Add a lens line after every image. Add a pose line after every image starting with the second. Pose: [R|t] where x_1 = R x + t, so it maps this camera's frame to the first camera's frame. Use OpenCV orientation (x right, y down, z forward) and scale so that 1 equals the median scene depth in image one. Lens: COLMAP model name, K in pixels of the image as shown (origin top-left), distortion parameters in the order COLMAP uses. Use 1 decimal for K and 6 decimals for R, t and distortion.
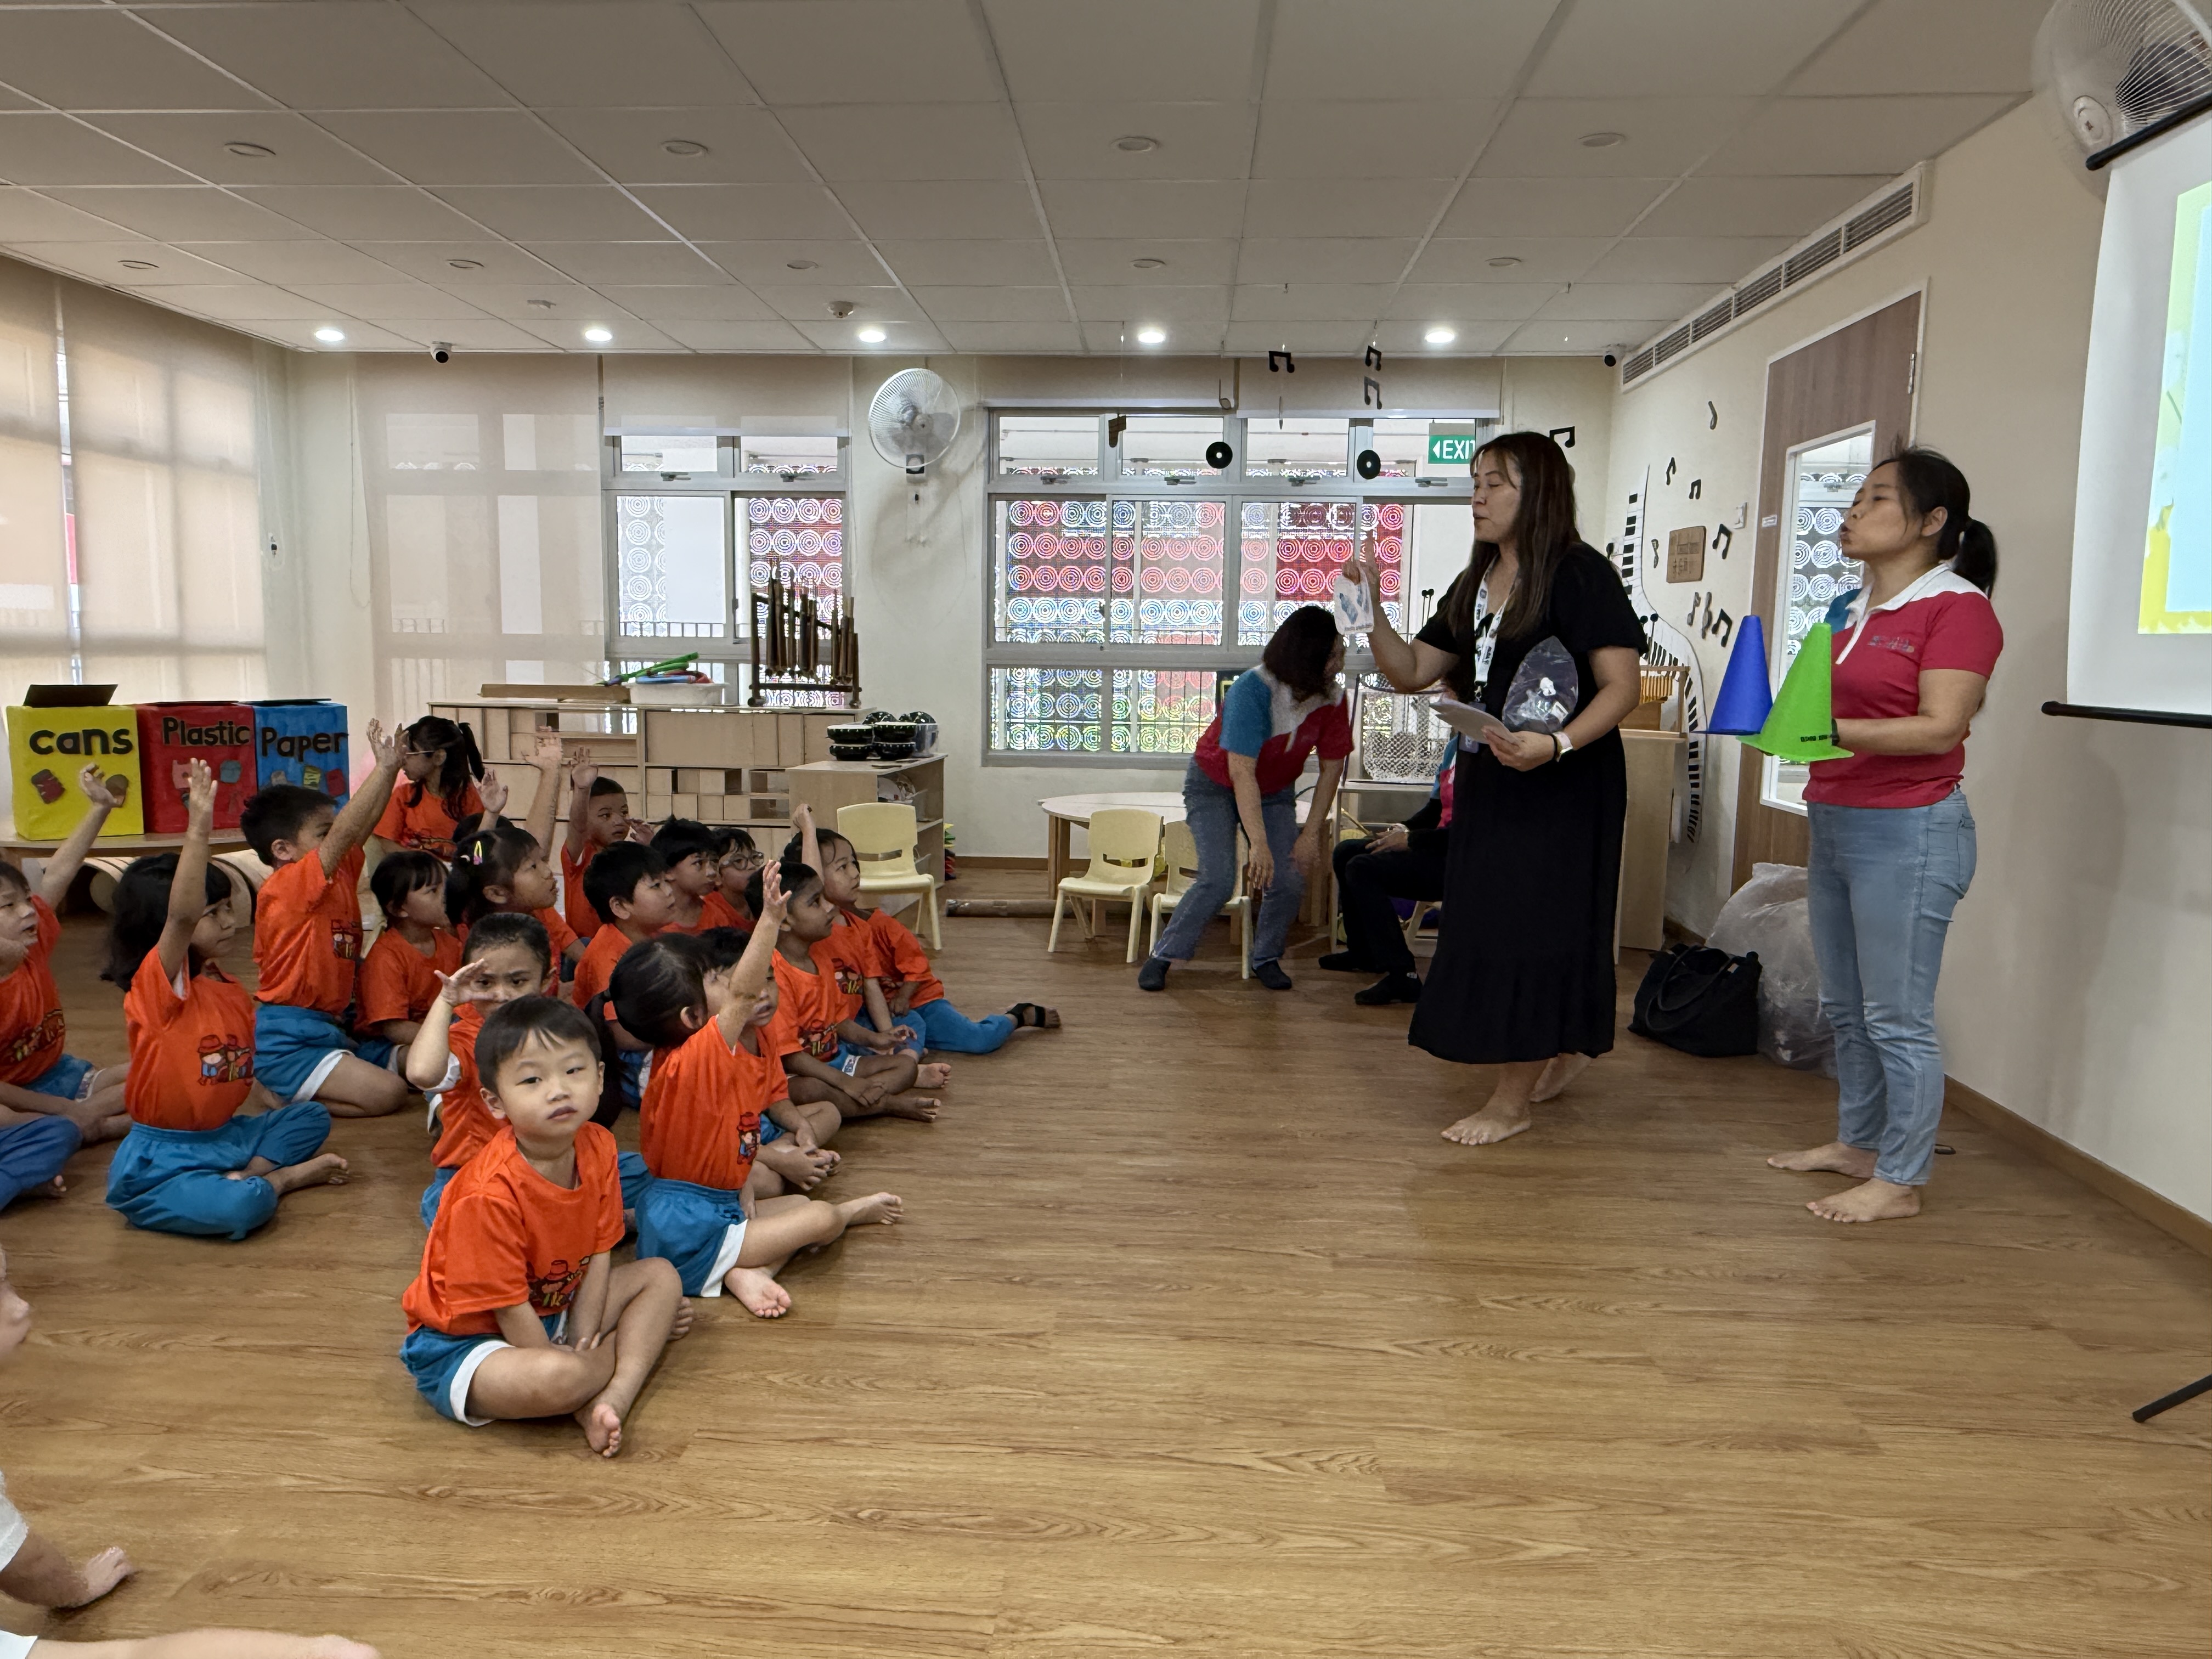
lens RADIAL K [[1468.2, 0, 1085.7], [0, 1468.2, 839.5], [0, 0, 1]] dist [0.000502, 0.004151]
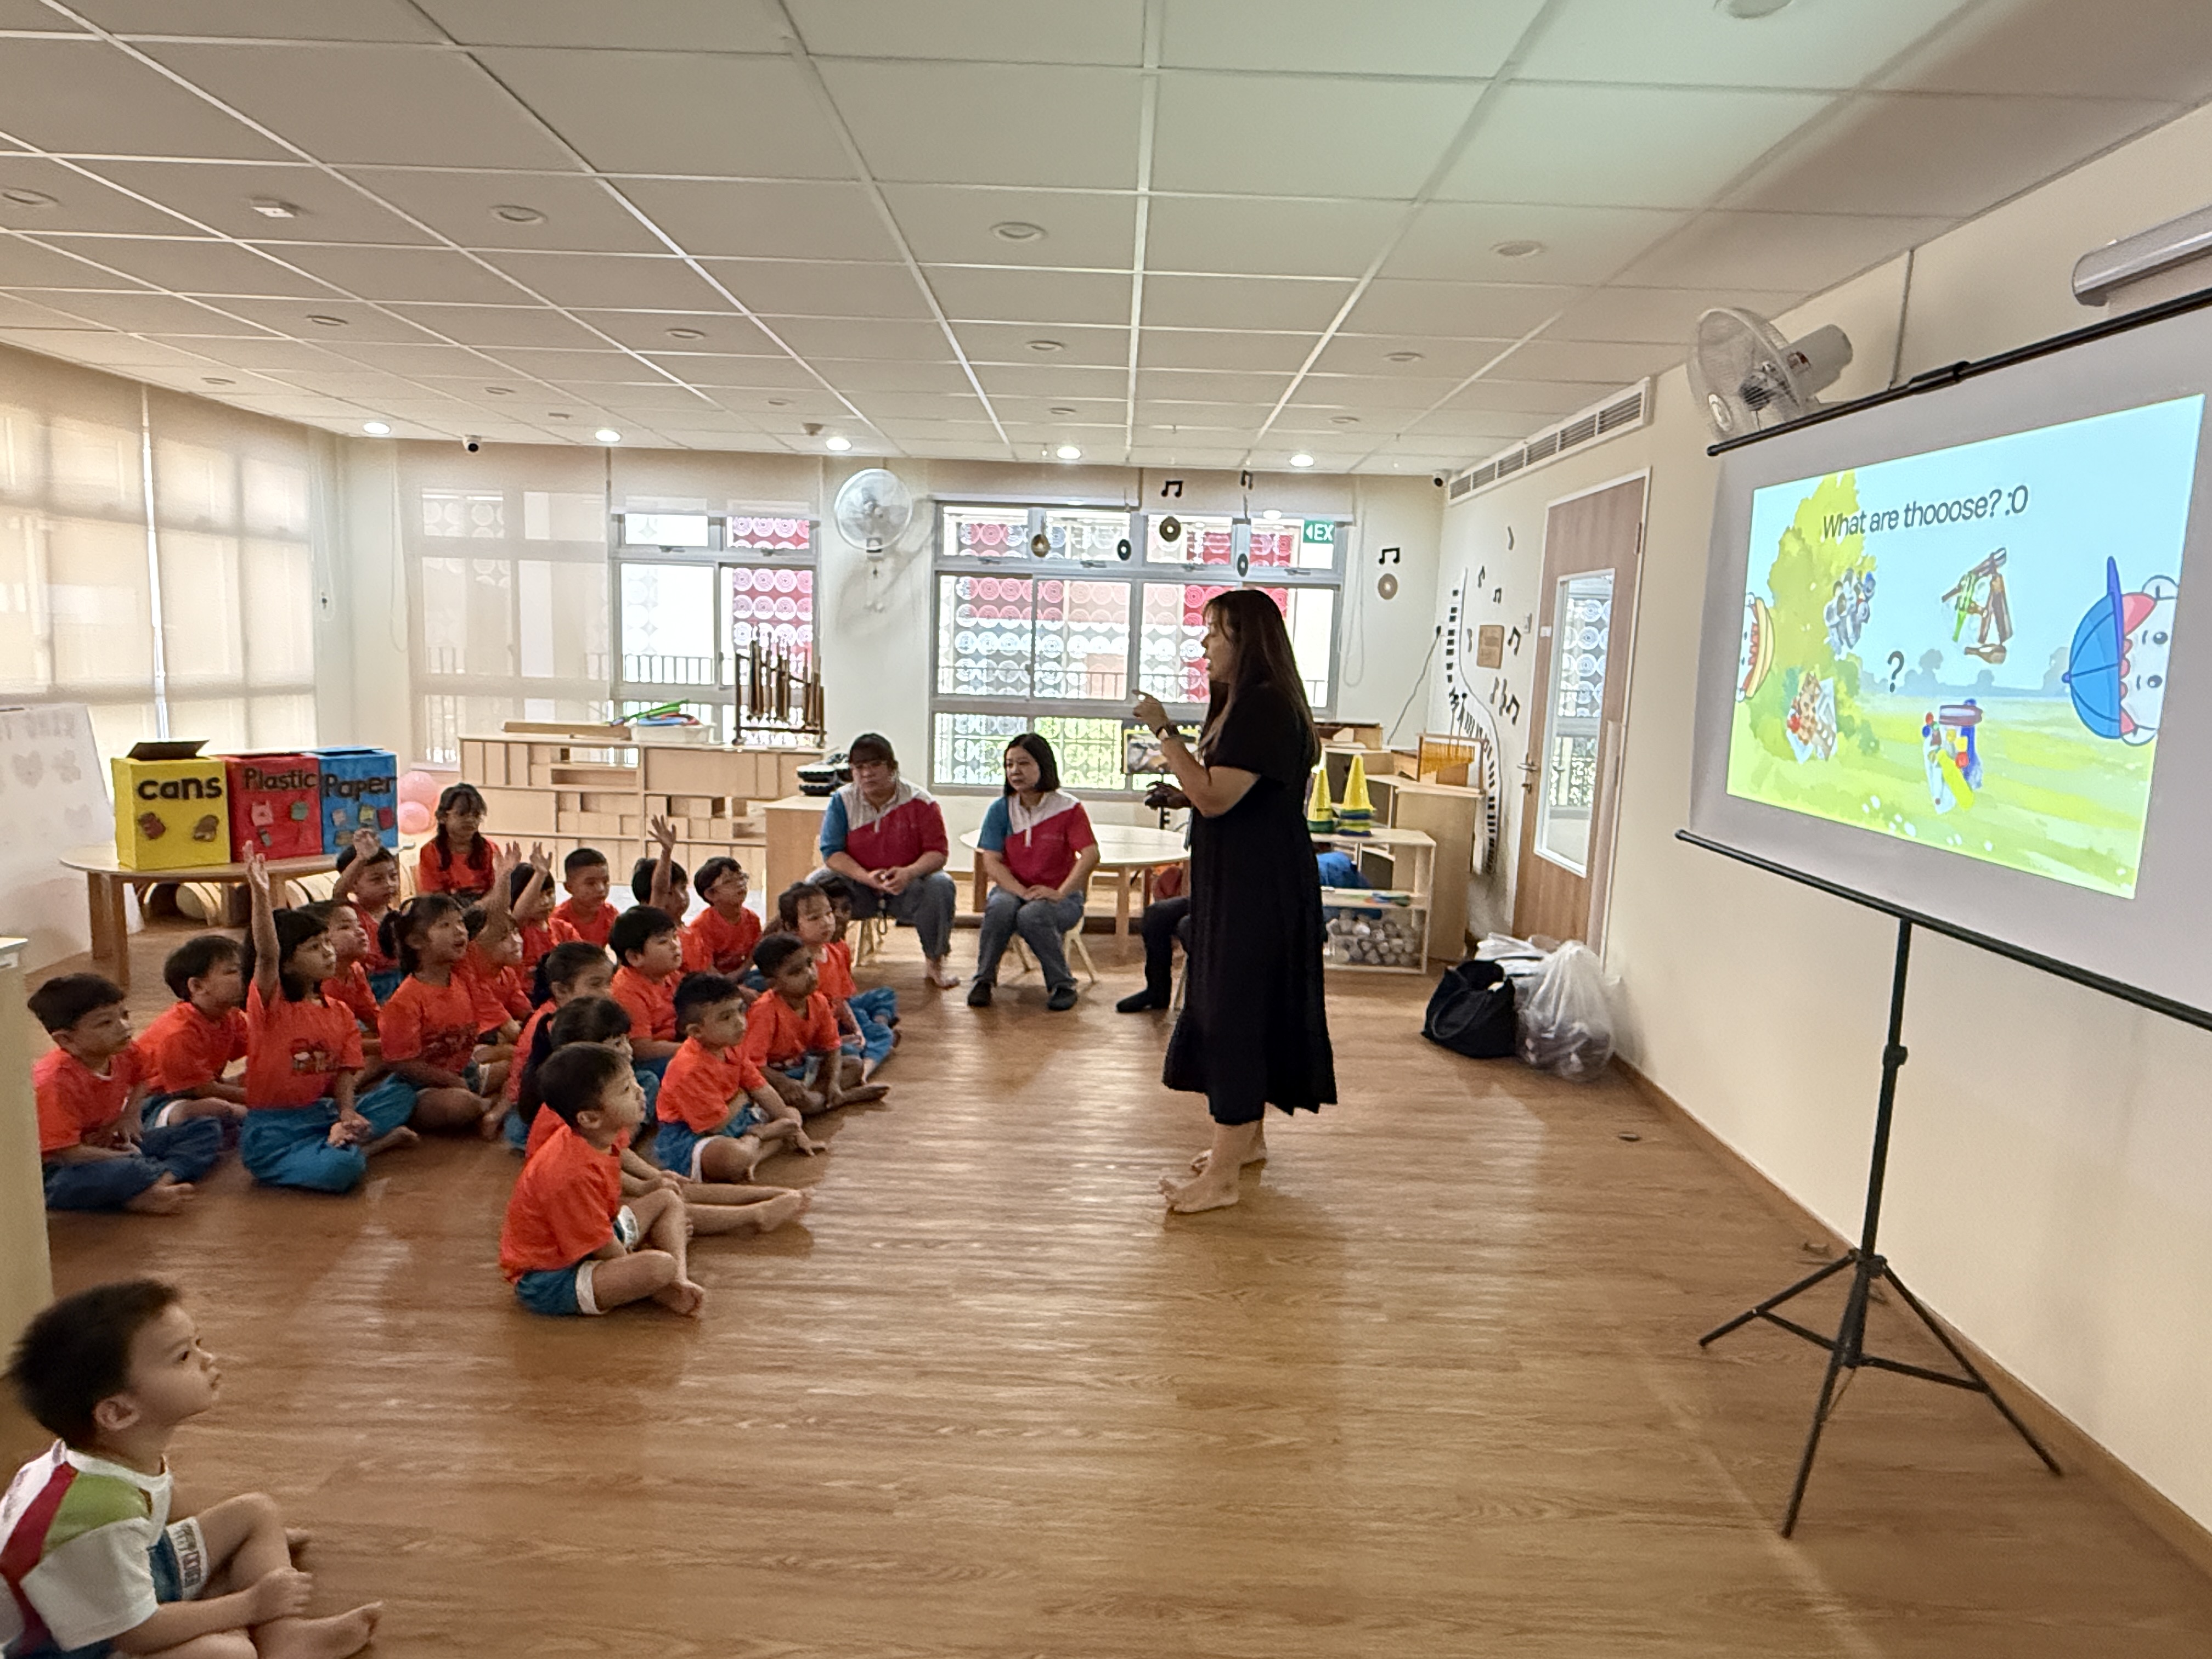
lens RADIAL K [[1302.0, 0, 1104.0], [0, 1302.0, 829.5], [0, 0, 1]] dist [0.003464, 0.002512]
pose [[0.998335, 0.014807, 0.055751, 0.024048], [-0.015738, 0.999743, 0.016300, -0.062484], [-0.055496, -0.017151, 0.998312, -0.121024]]
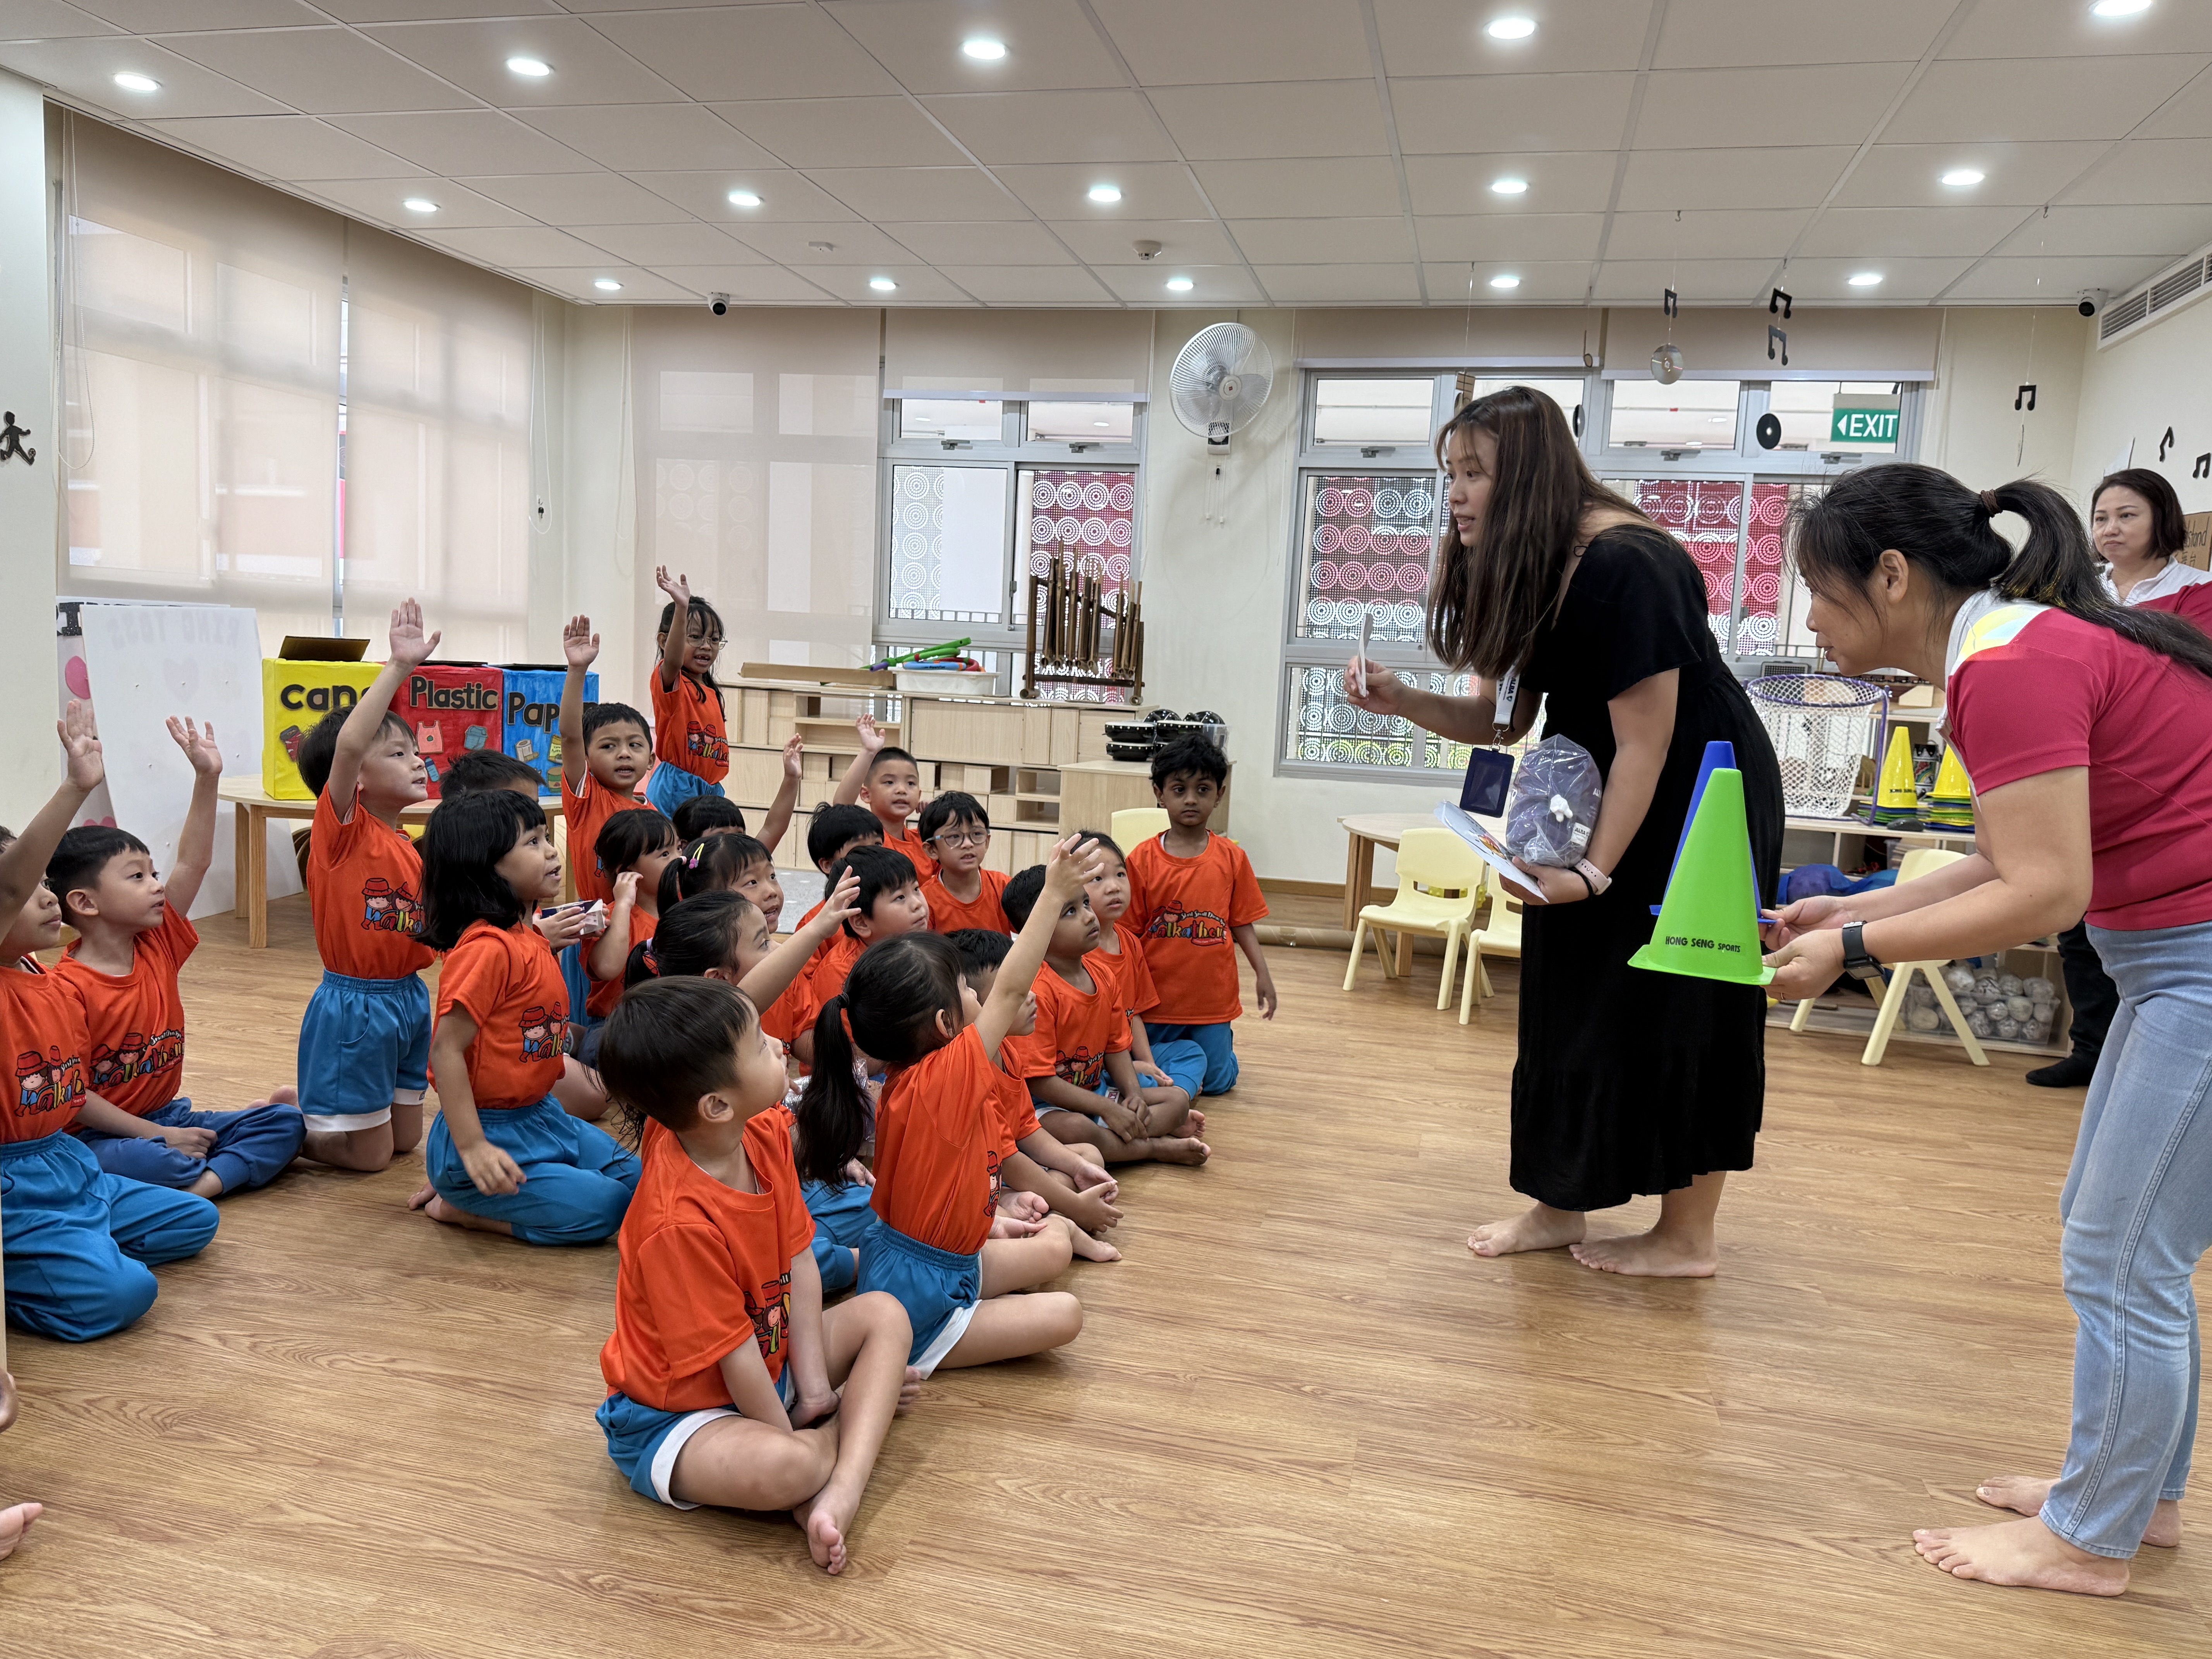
lens RADIAL K [[1586.5, 0, 1103.1], [0, 1586.5, 839.3], [0, 0, 1]] dist [0.087604, -0.138555]
pose [[0.984446, 0.053612, -0.167306, -0.015526], [-0.056840, 0.998277, -0.014565, 0.011073], [0.166237, 0.023848, 0.985797, 0.065561]]
